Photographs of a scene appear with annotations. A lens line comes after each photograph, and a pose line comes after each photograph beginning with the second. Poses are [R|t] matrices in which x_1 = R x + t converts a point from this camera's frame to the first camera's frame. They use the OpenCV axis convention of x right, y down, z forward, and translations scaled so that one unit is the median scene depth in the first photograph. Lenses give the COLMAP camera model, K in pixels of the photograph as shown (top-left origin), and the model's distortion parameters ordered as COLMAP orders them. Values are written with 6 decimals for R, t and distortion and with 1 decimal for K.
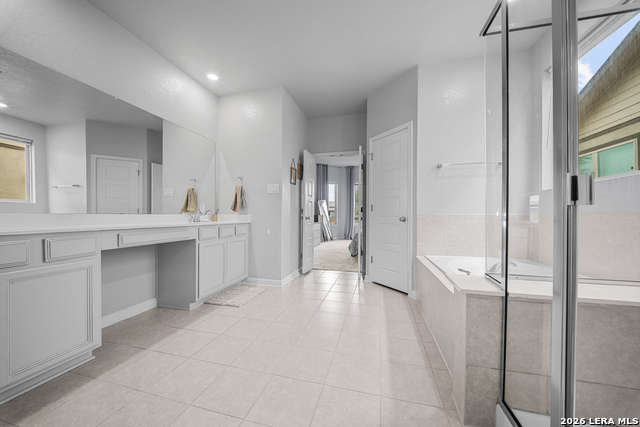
lens RADIAL K [[222.4, 0, 319.8], [0, 222.4, 218.8], [0, 0, 1]] dist [-0.002571, -0.002232]
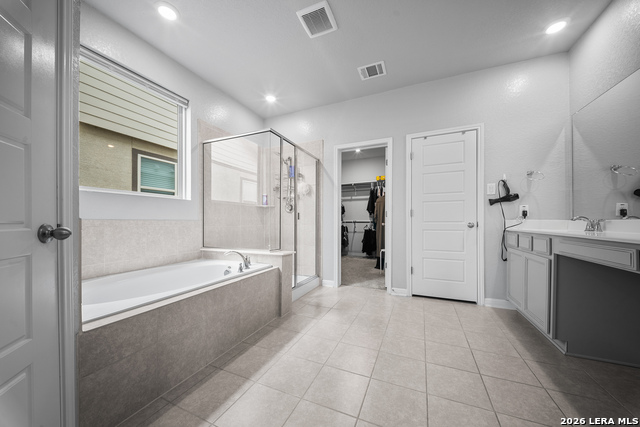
lens RADIAL K [[222.4, 0, 322.8], [0, 222.4, 219.2], [0, 0, 1]] dist [-0.002571, -0.002232]
pose [[-0.988320, 0.002363, 0.152377, -0.022346], [0.001771, 0.999990, -0.004025, -0.020377], [-0.152385, -0.003708, -0.988314, 1.978565]]
